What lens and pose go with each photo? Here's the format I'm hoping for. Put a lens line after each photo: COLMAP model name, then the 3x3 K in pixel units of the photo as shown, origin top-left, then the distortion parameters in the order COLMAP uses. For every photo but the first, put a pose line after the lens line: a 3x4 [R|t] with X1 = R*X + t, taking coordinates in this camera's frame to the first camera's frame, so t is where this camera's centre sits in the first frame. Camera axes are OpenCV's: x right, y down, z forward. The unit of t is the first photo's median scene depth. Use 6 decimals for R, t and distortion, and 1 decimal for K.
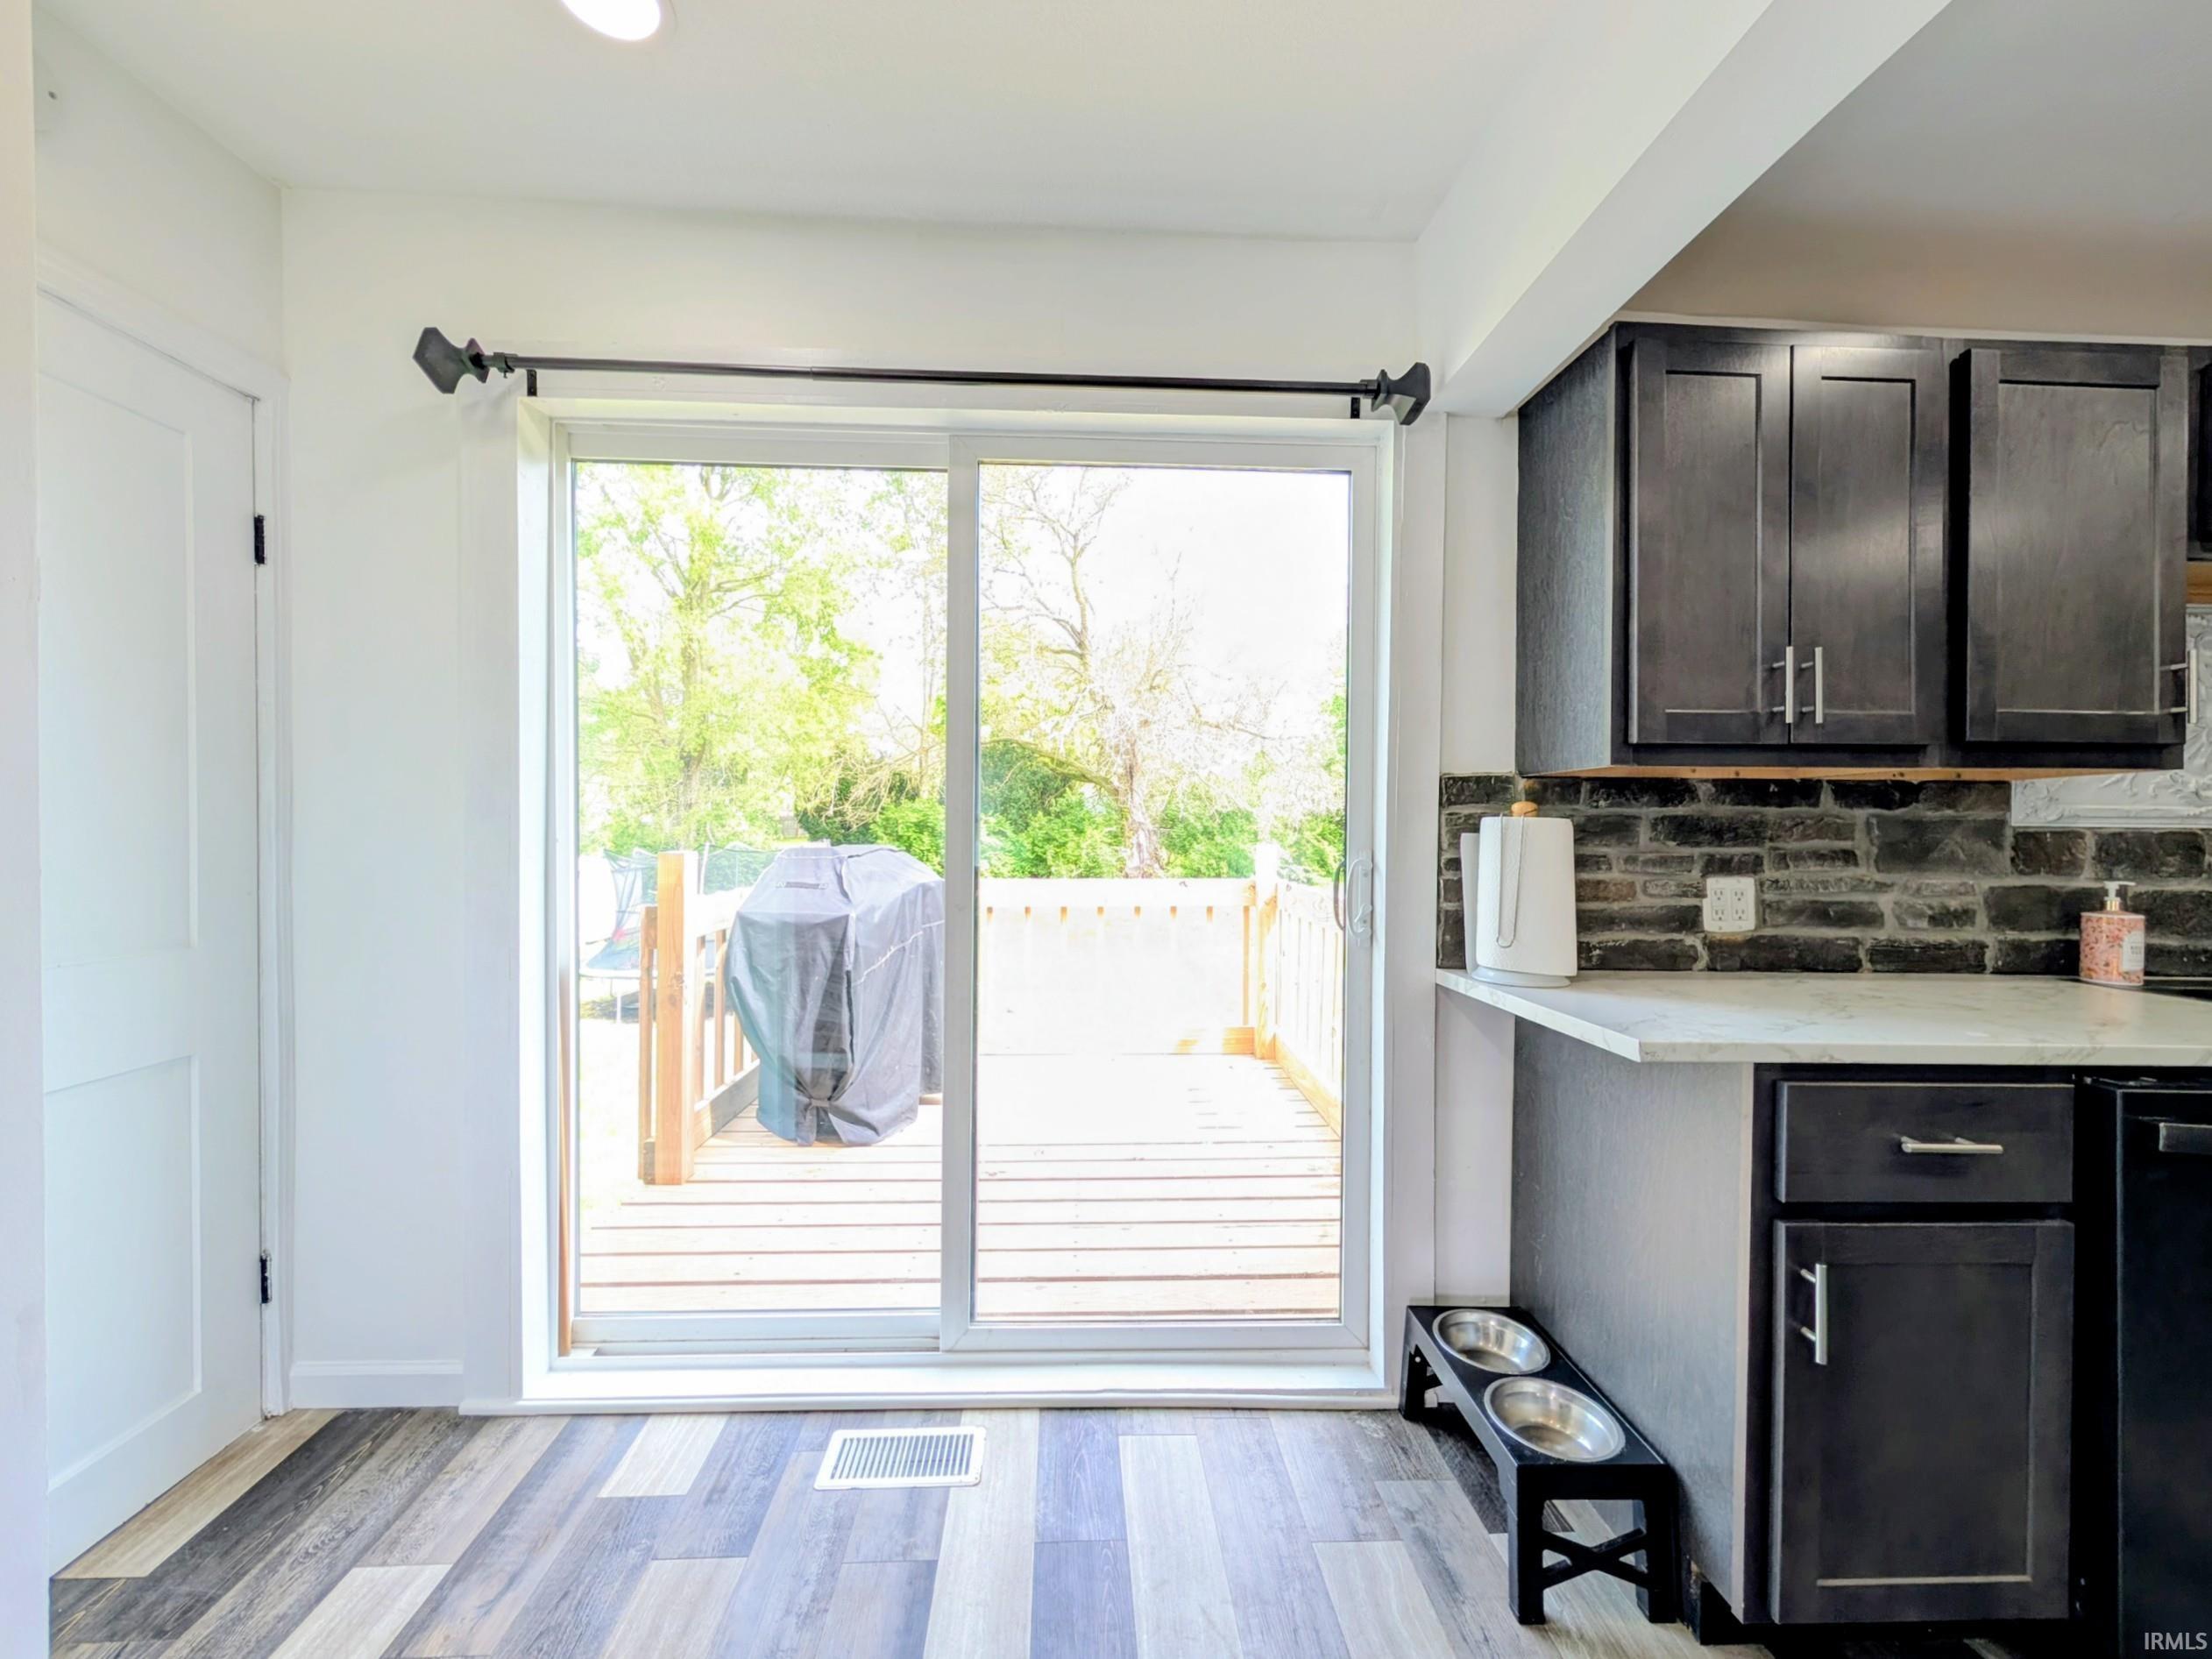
lens RADIAL K [[848.1, 0, 1102.0], [0, 848.1, 837.7], [0, 0, 1]] dist [0.001605, -0.000021]
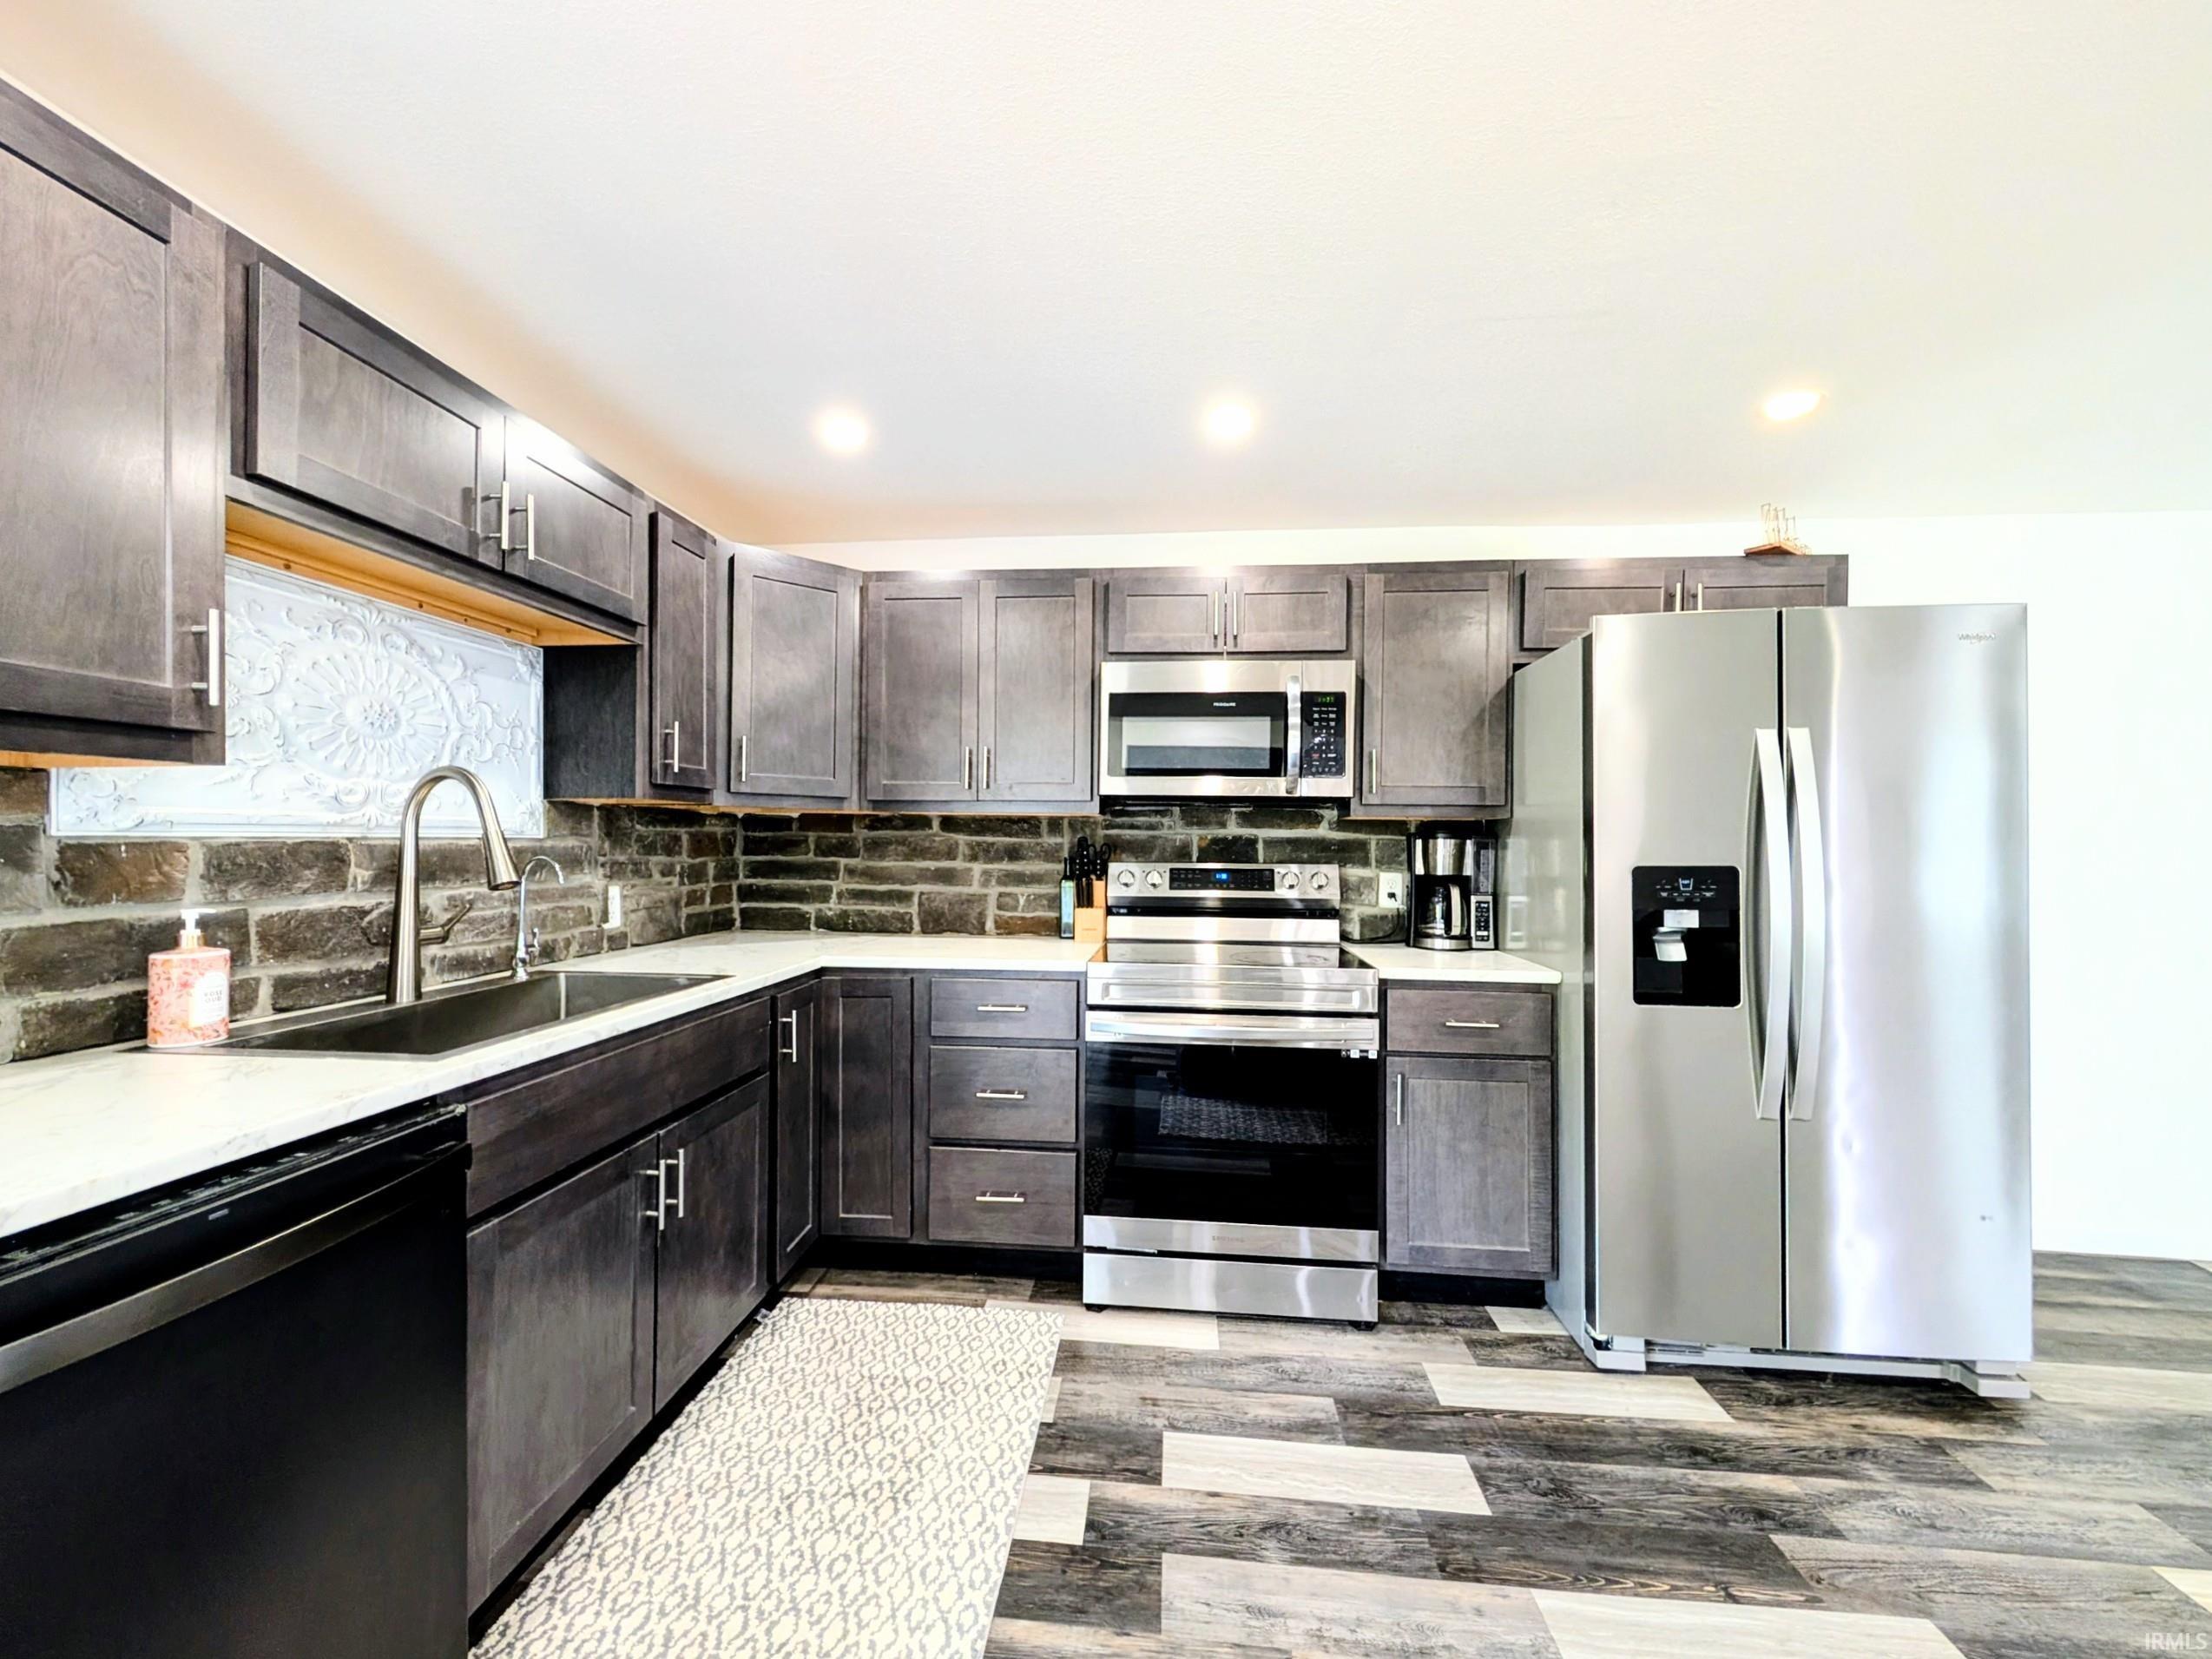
lens RADIAL K [[836.9, 0, 1103.0], [0, 836.9, 836.9], [0, 0, 1]] dist [0.001804, -0.000001]
pose [[0.134103, -0.004675, 0.990956, 0.487335], [0.001380, 0.999989, 0.004531, -0.013799], [-0.990966, 0.000760, 0.134108, 0.075825]]
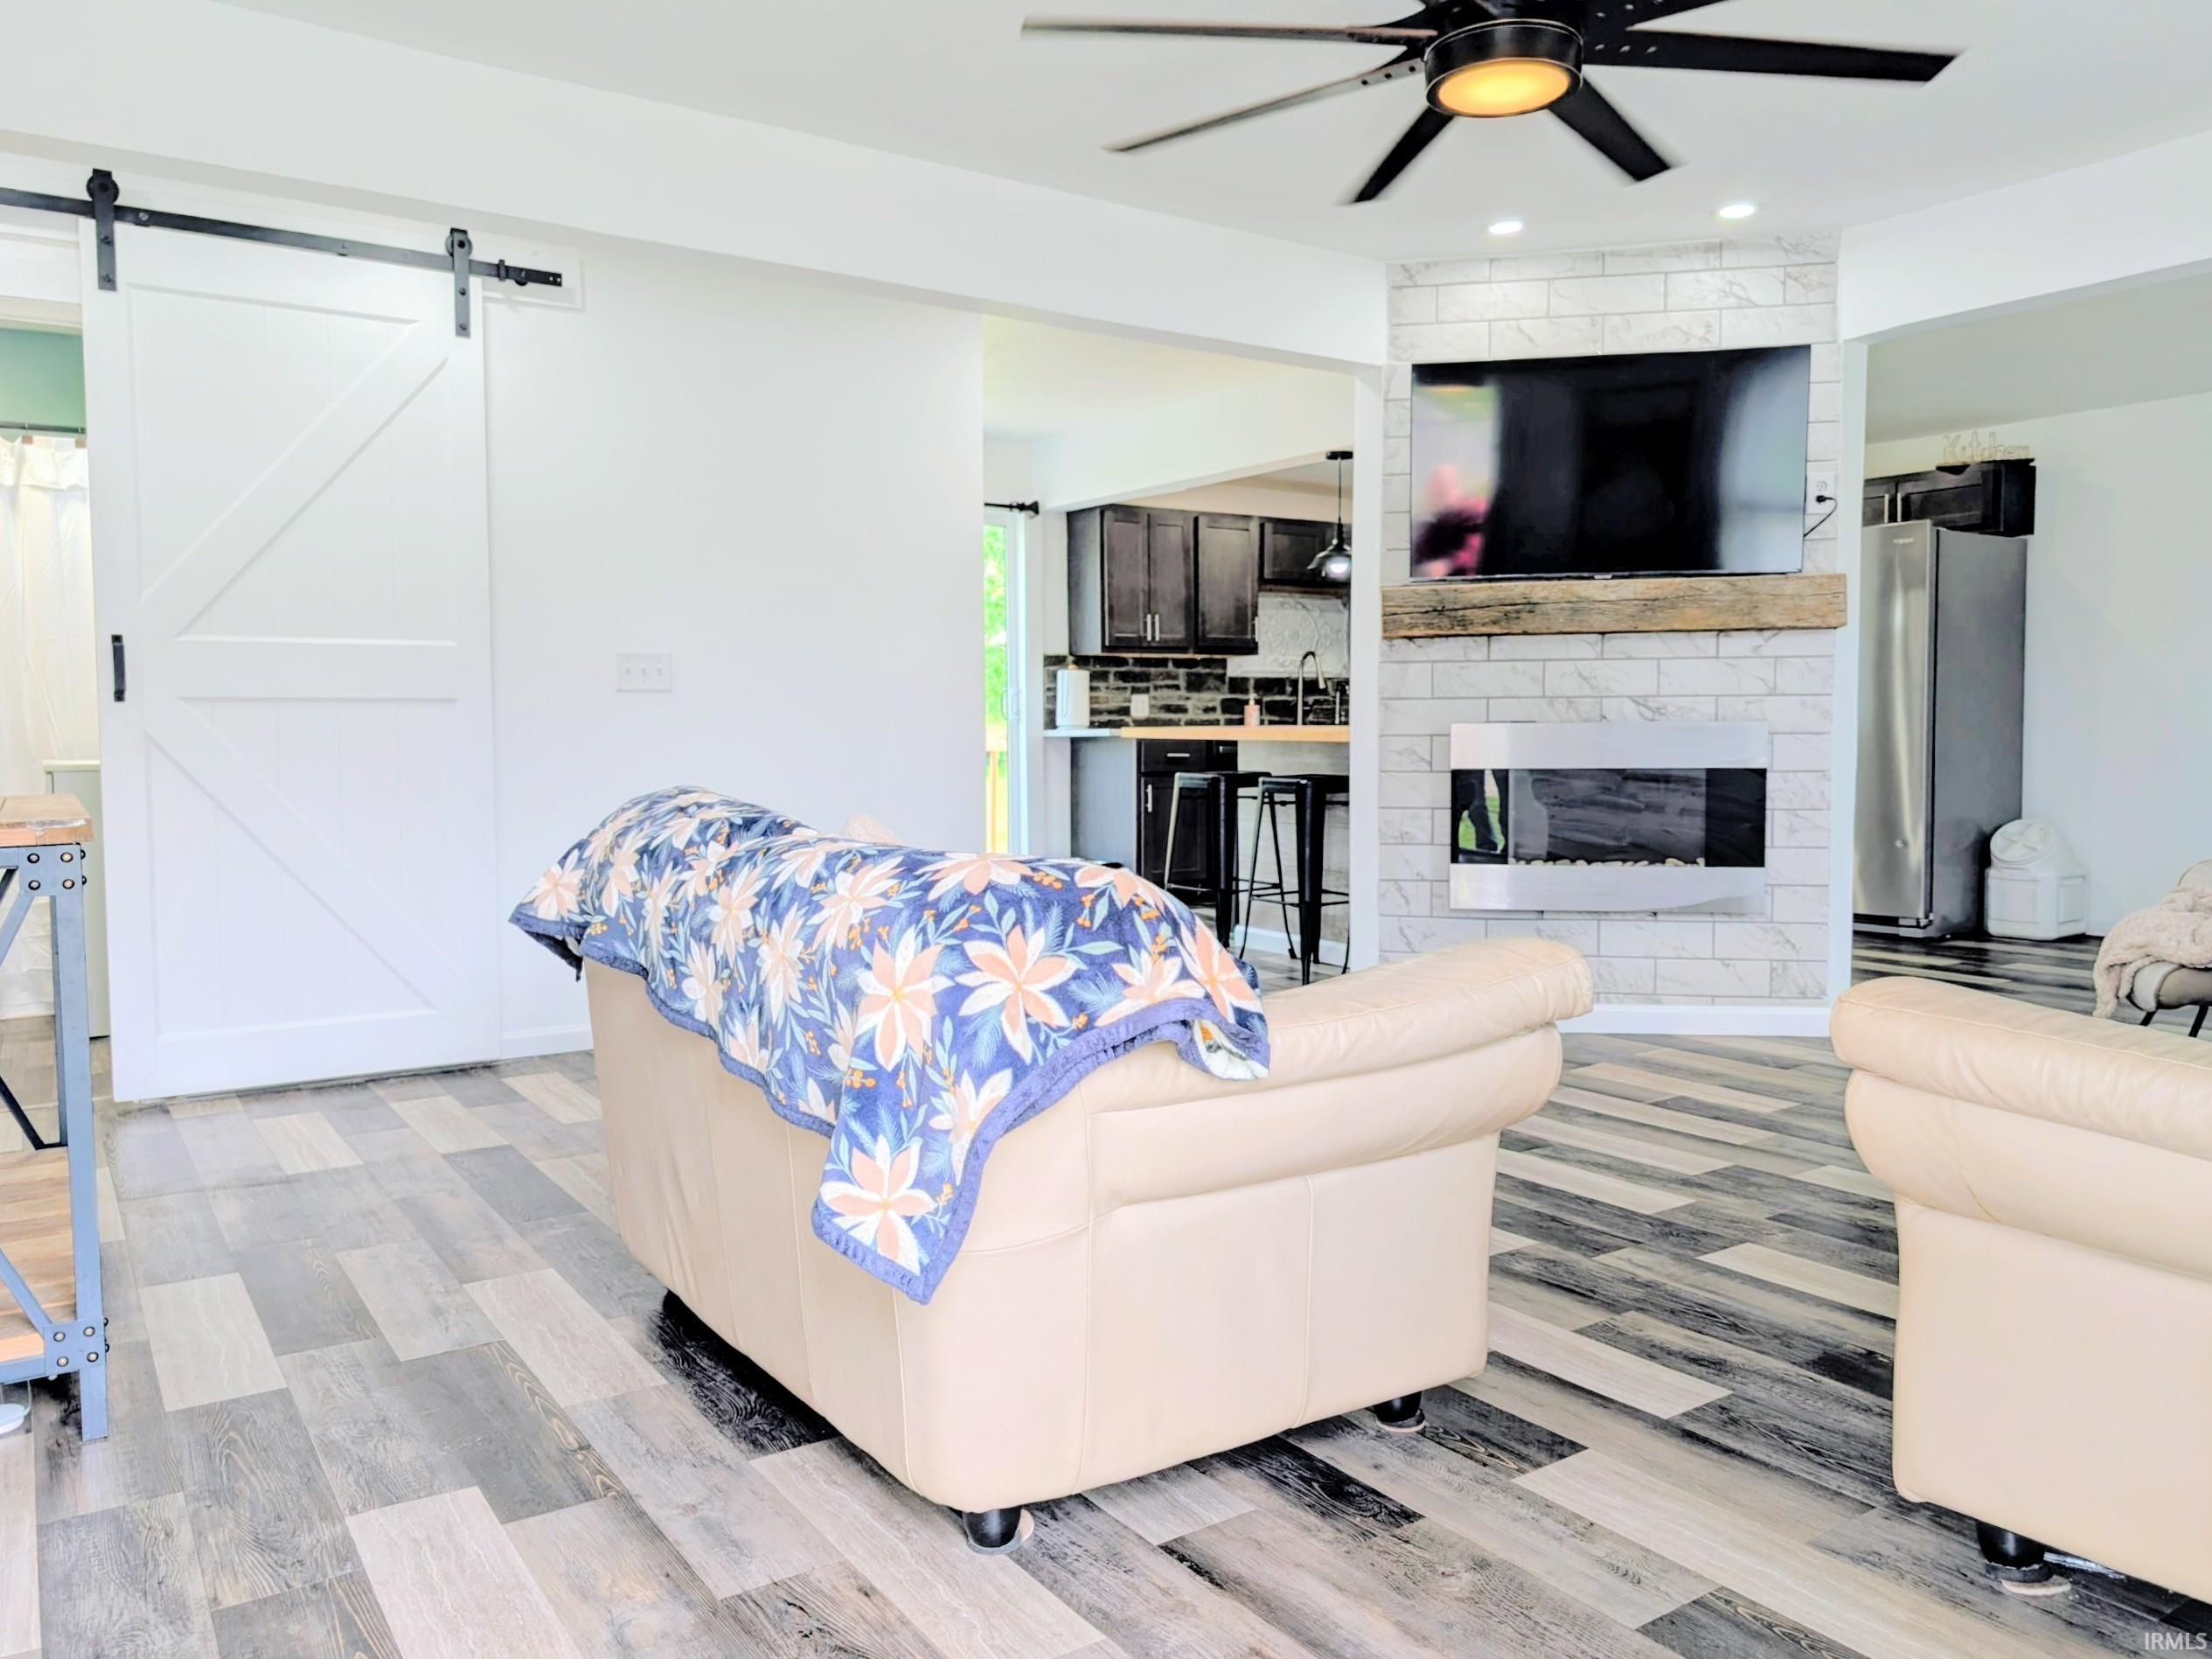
lens RADIAL K [[1615.4, 0, 1114.8], [0, 1615.4, 824.6], [0, 0, 1]] dist [0.003904, -0.002423]
pose [[0.848096, -0.046490, 0.527798, -1.797207], [0.019852, 0.998232, 0.056027, 0.151510], [-0.529470, -0.037038, 0.847520, -2.914633]]
